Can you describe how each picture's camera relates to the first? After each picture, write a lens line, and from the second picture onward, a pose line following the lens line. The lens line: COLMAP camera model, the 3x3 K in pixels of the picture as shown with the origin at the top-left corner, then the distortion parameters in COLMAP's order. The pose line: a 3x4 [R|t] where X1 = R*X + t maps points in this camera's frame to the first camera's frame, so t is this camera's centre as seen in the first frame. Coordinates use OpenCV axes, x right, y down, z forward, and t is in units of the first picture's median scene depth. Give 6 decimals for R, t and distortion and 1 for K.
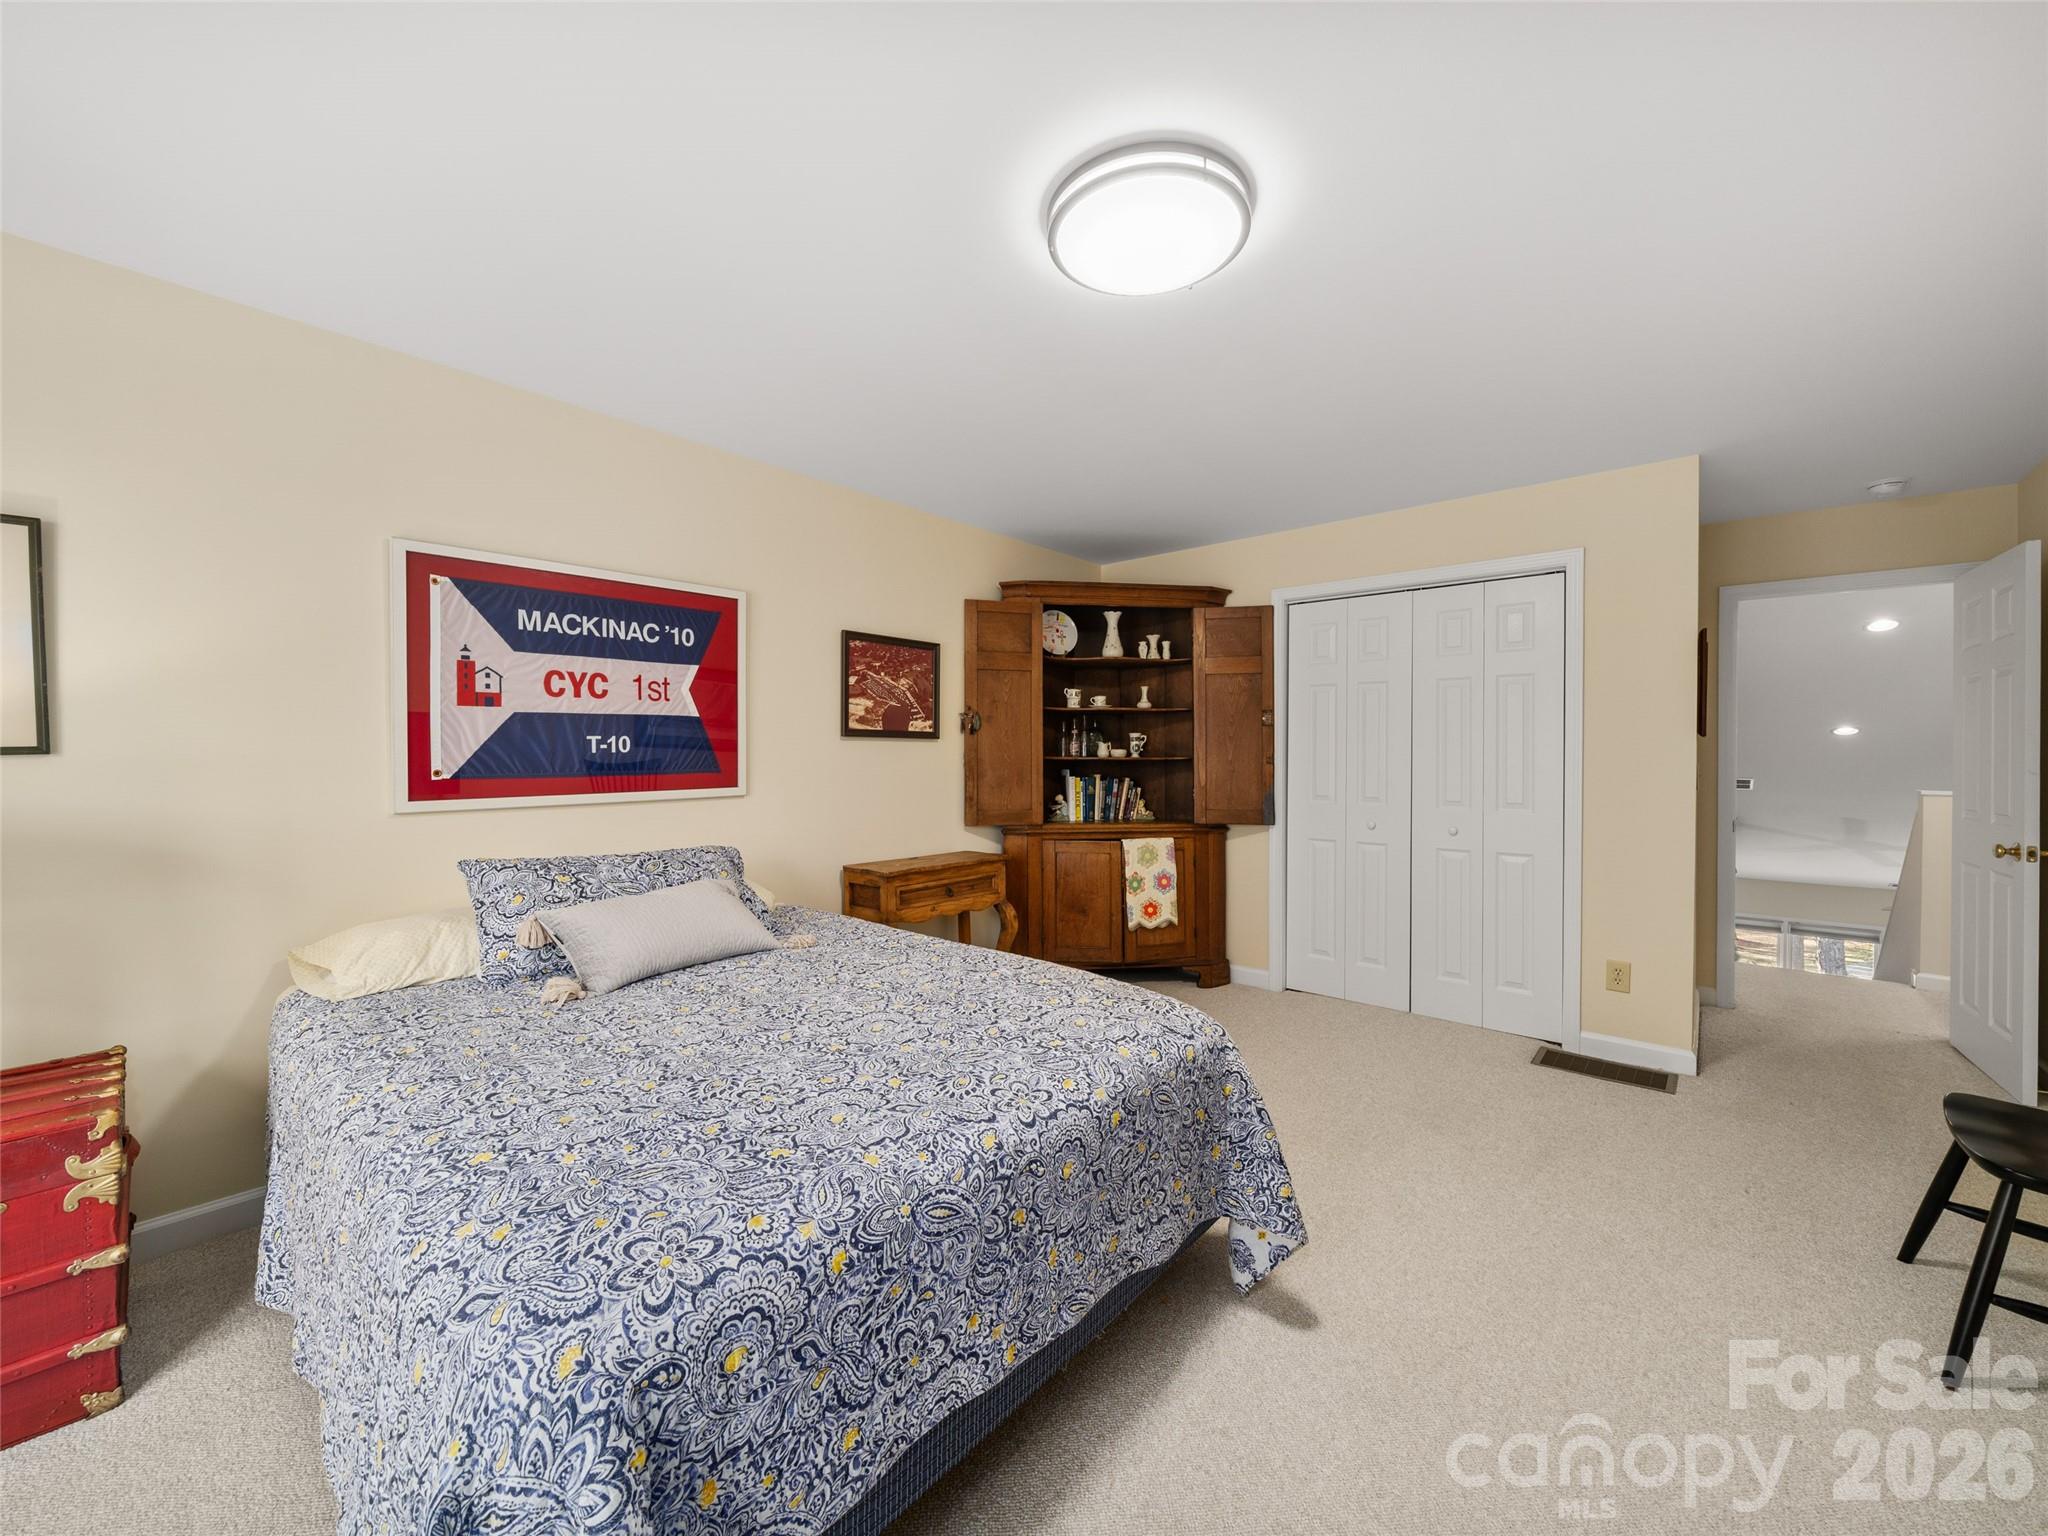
lens RADIAL K [[795.8, 0, 1024.0], [0, 795.8, 768.0], [0, 0, 1]] dist [0.001125, -0.003291]
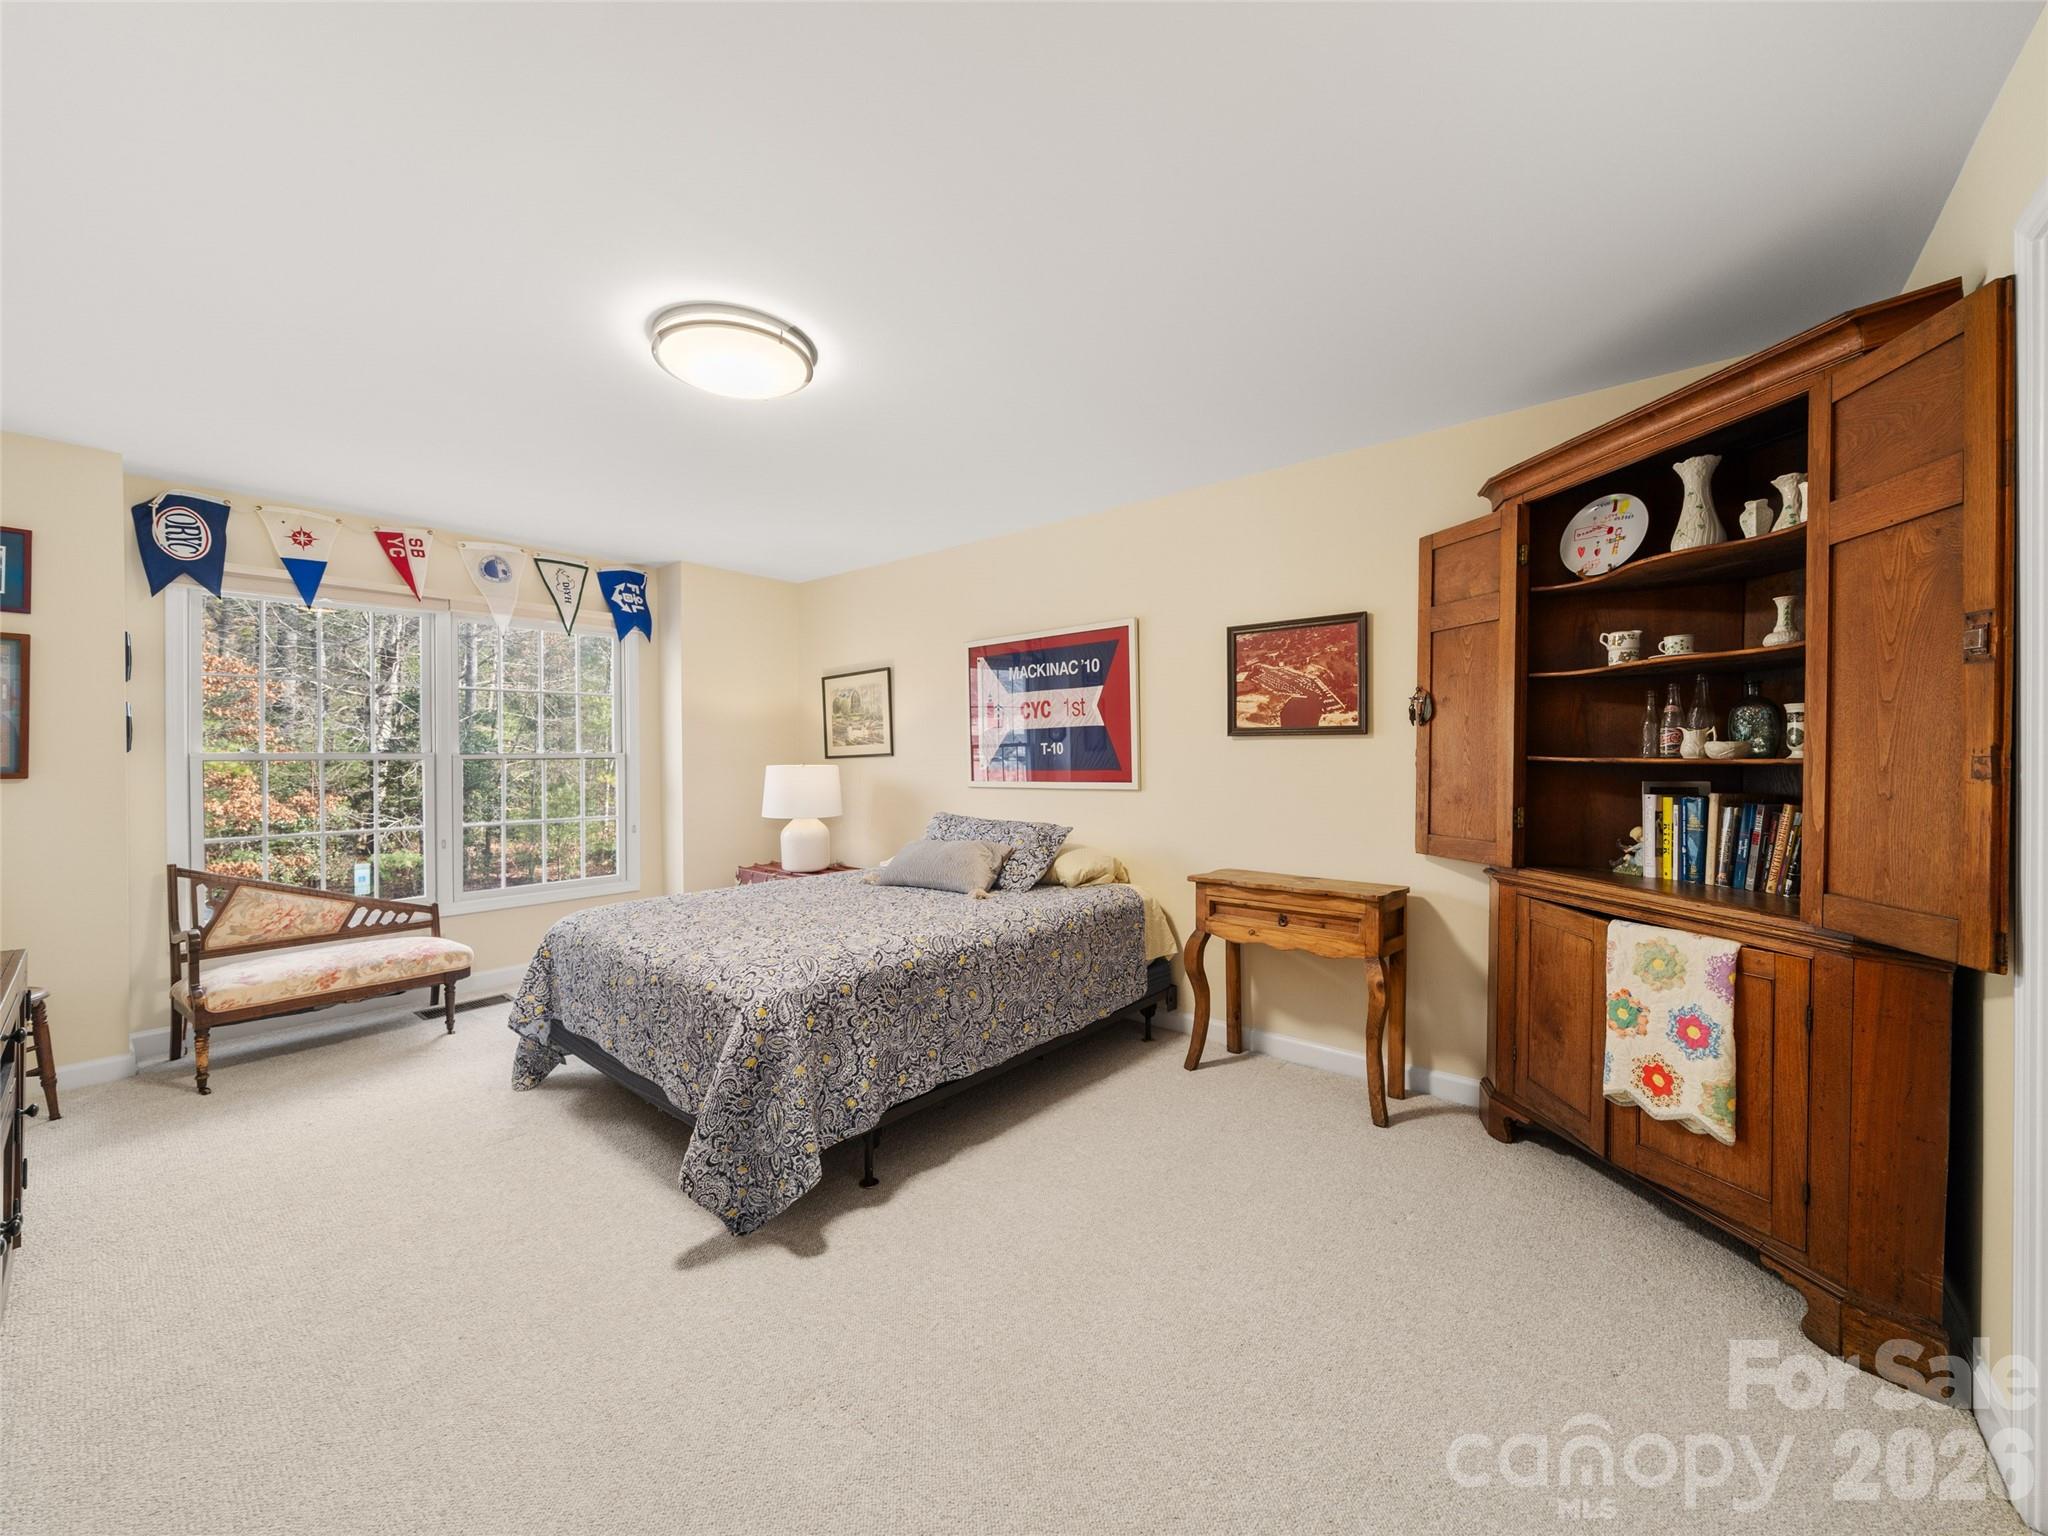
lens RADIAL K [[795.8, 0, 1024.0], [0, 795.8, 768.0], [0, 0, 1]] dist [0.001125, -0.003291]
pose [[0.018780, 0.012479, -0.999746, 0.704641], [-0.014706, 0.999817, 0.012203, -0.008483], [0.999715, 0.014473, 0.018960, 0.692345]]
